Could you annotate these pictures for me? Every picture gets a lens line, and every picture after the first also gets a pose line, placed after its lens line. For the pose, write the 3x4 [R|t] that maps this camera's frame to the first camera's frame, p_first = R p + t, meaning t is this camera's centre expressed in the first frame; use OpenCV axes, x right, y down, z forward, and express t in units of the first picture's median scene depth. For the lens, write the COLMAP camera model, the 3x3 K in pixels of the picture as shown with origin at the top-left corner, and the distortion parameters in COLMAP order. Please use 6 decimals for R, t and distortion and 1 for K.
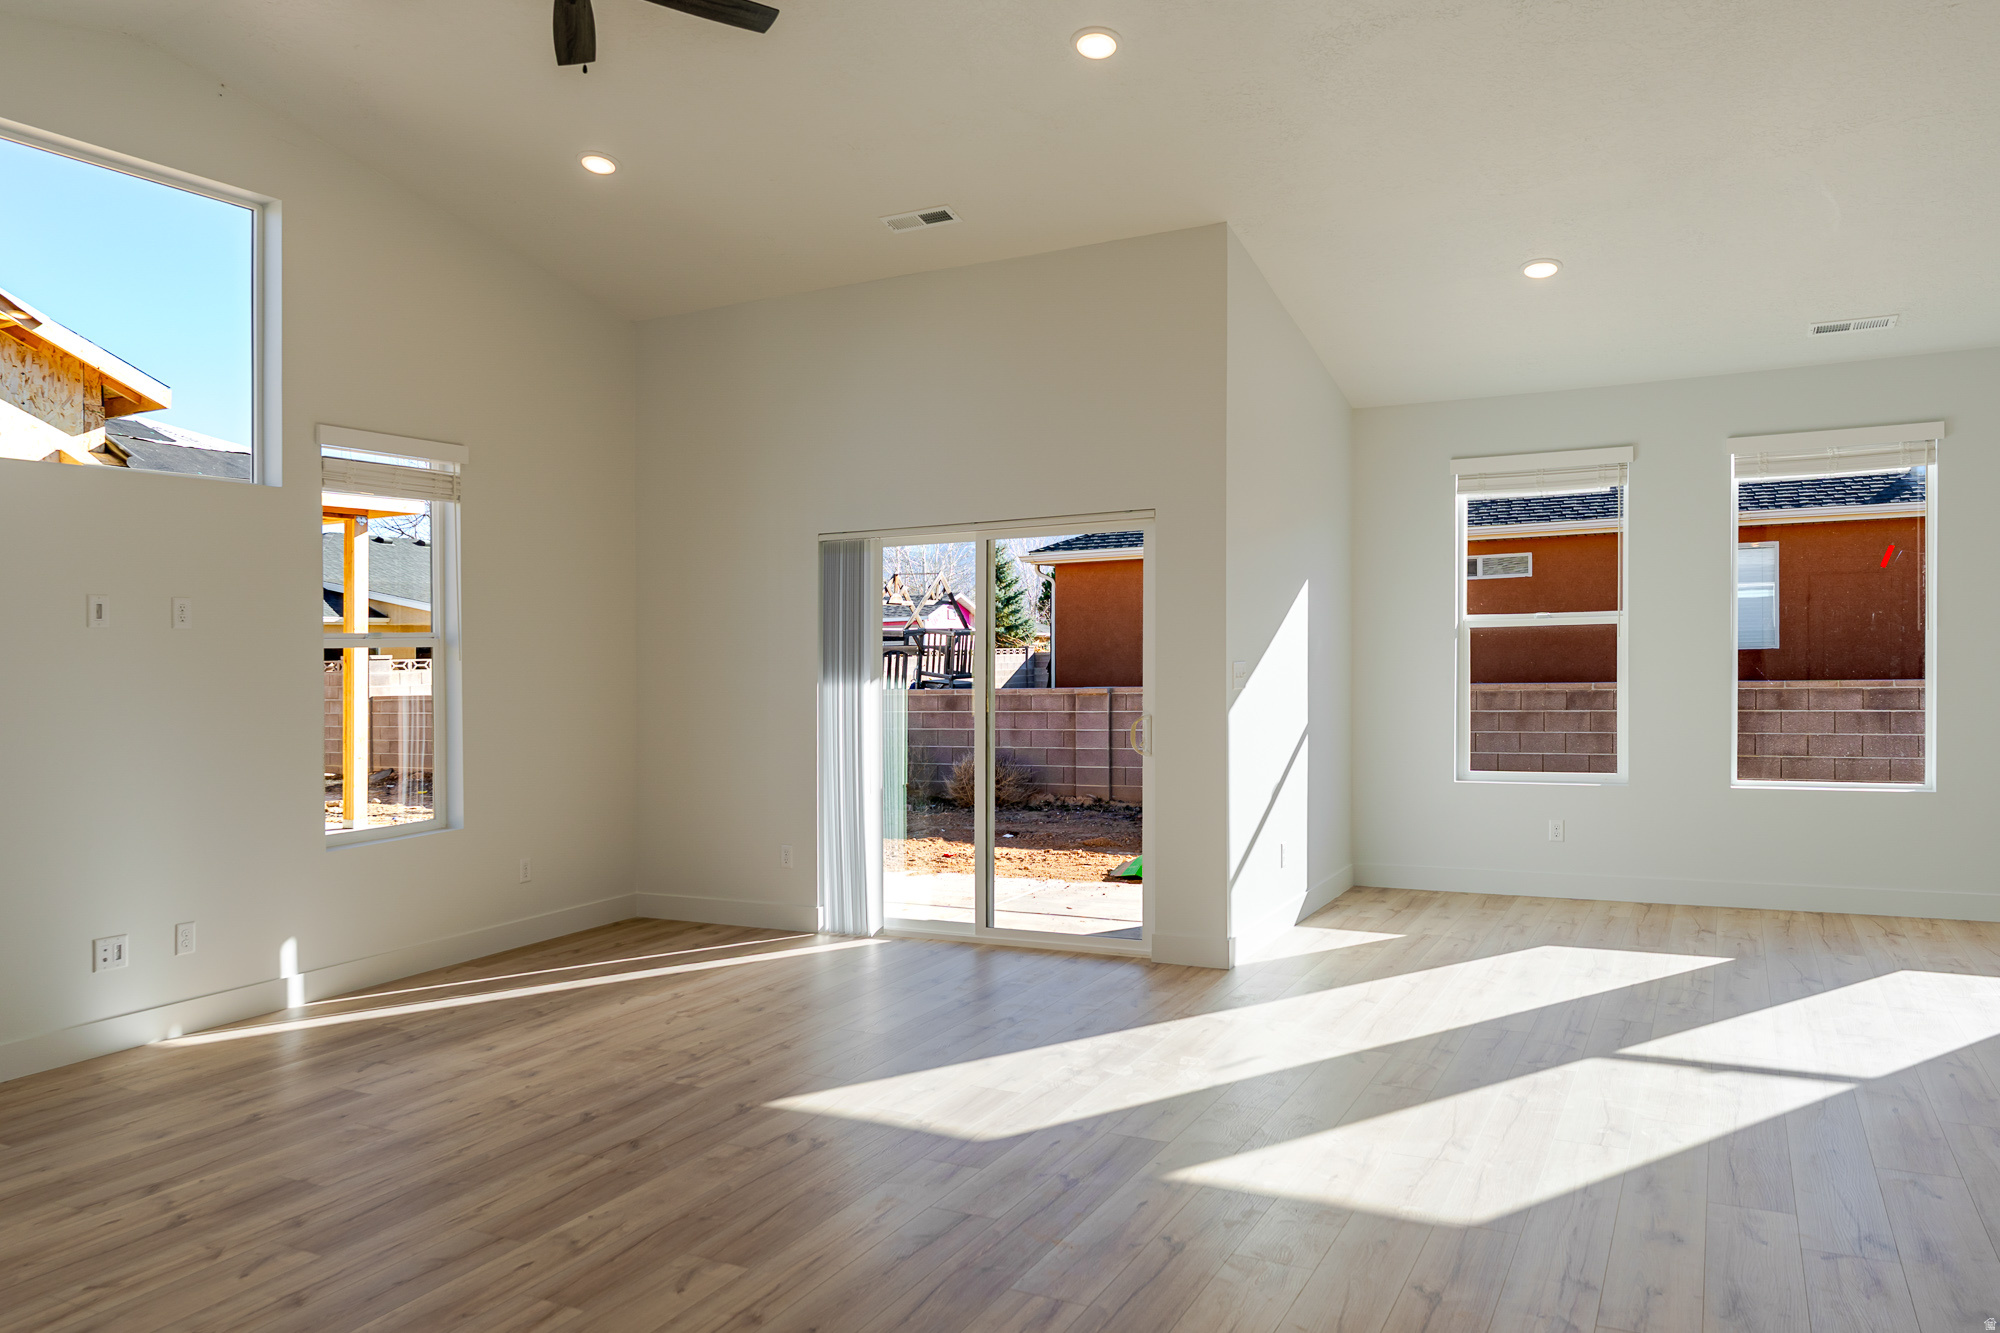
lens RADIAL K [[1394.5, 0, 1003.3], [0, 1394.5, 659.9], [0, 0, 1]] dist [-0.004479, 0.002850]
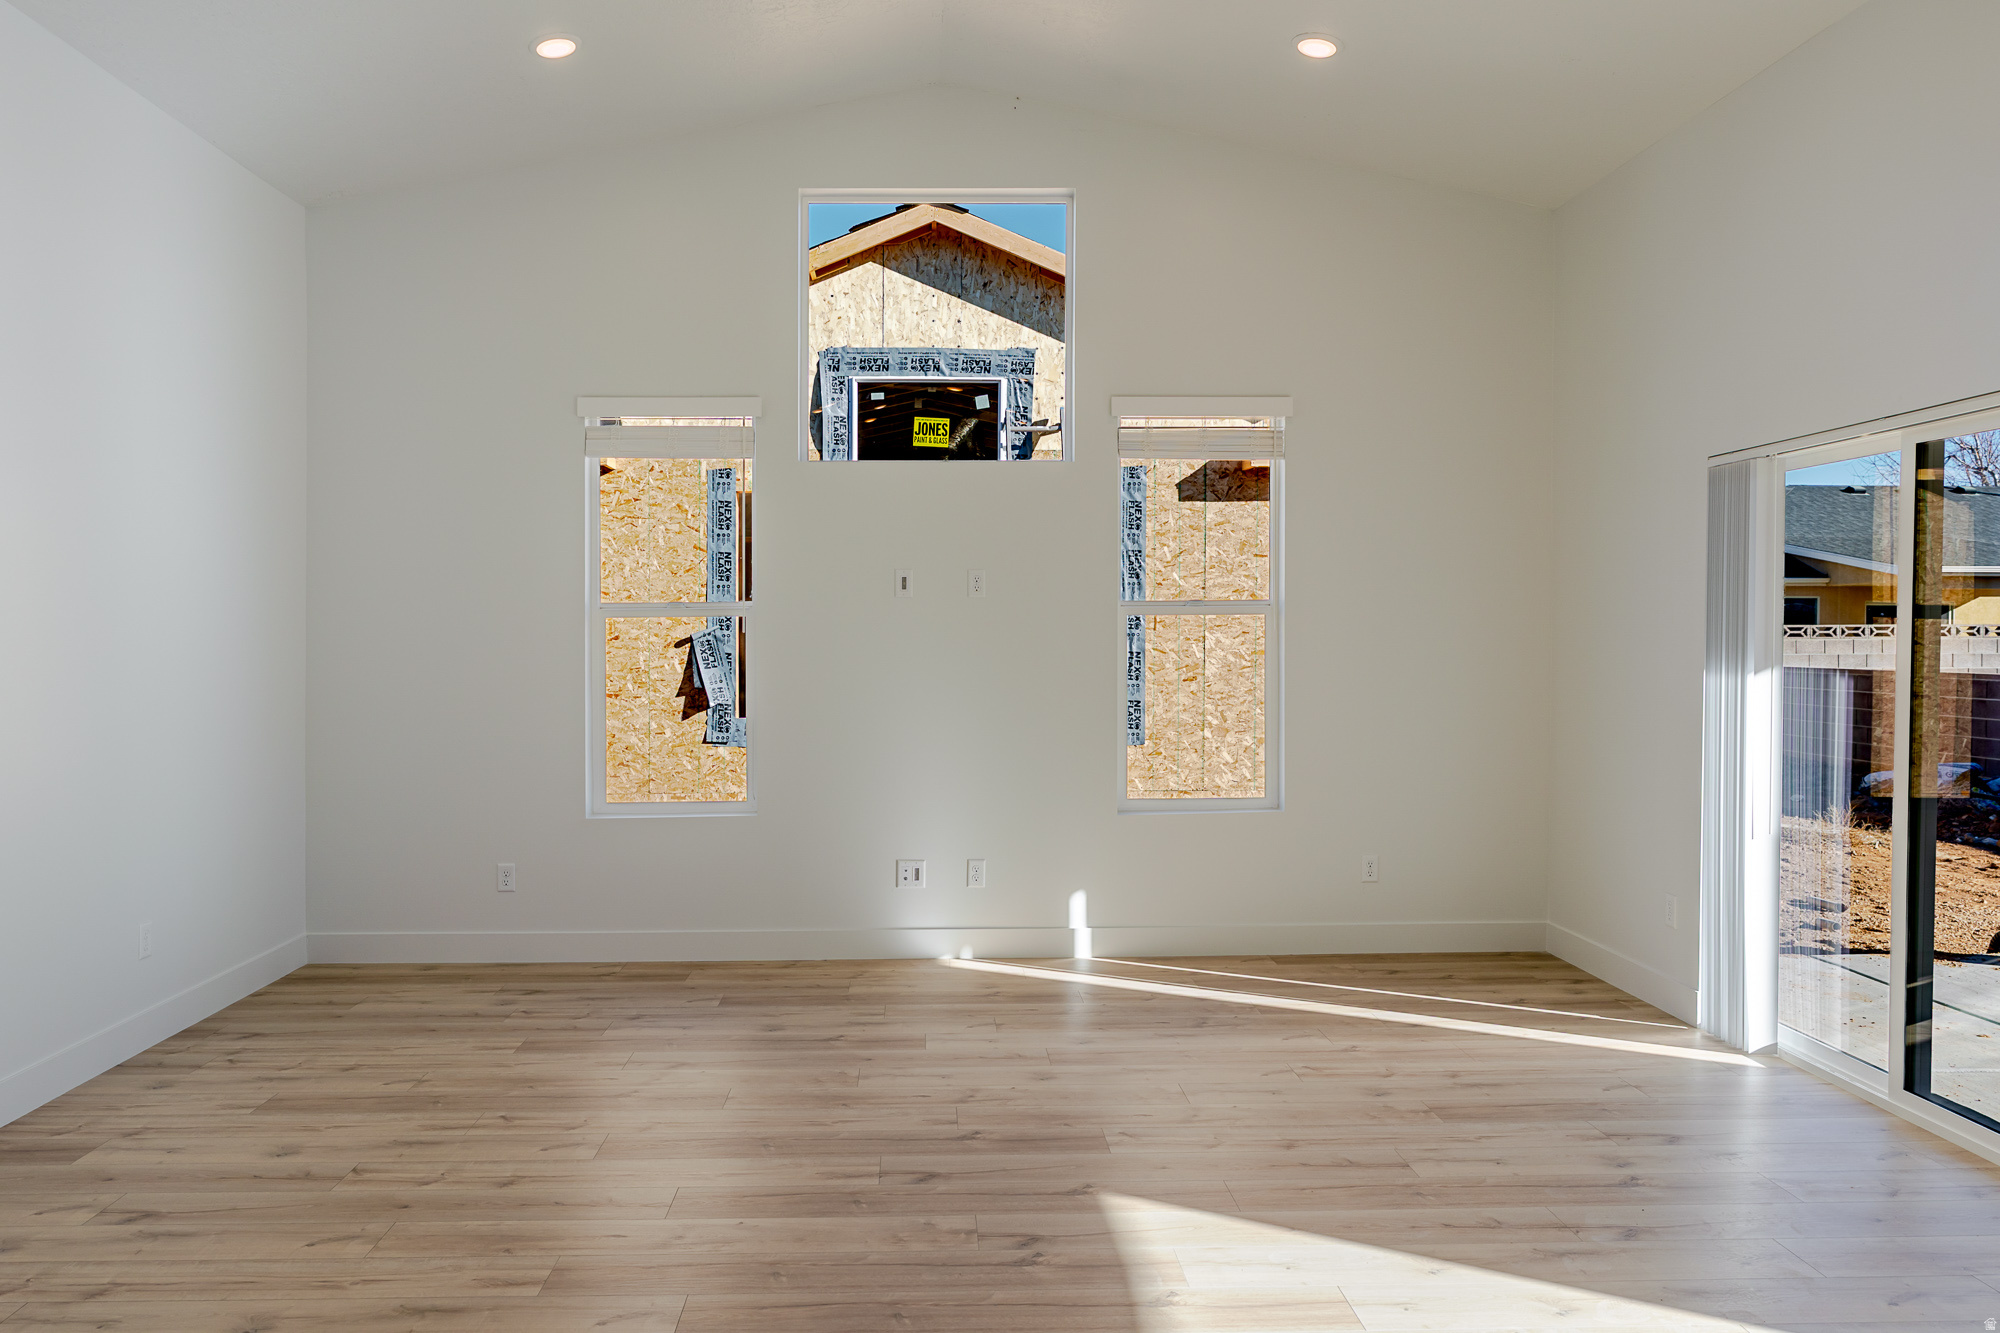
lens RADIAL K [[1412.0, 0, 990.9], [0, 1412.0, 638.2], [0, 0, 1]] dist [-0.004443, -0.003776]
pose [[0.485115, 0.021936, -0.874175, 0.415308], [-0.014409, 0.999750, 0.017090, -0.009372], [0.874332, 0.004305, 0.485310, 0.466100]]
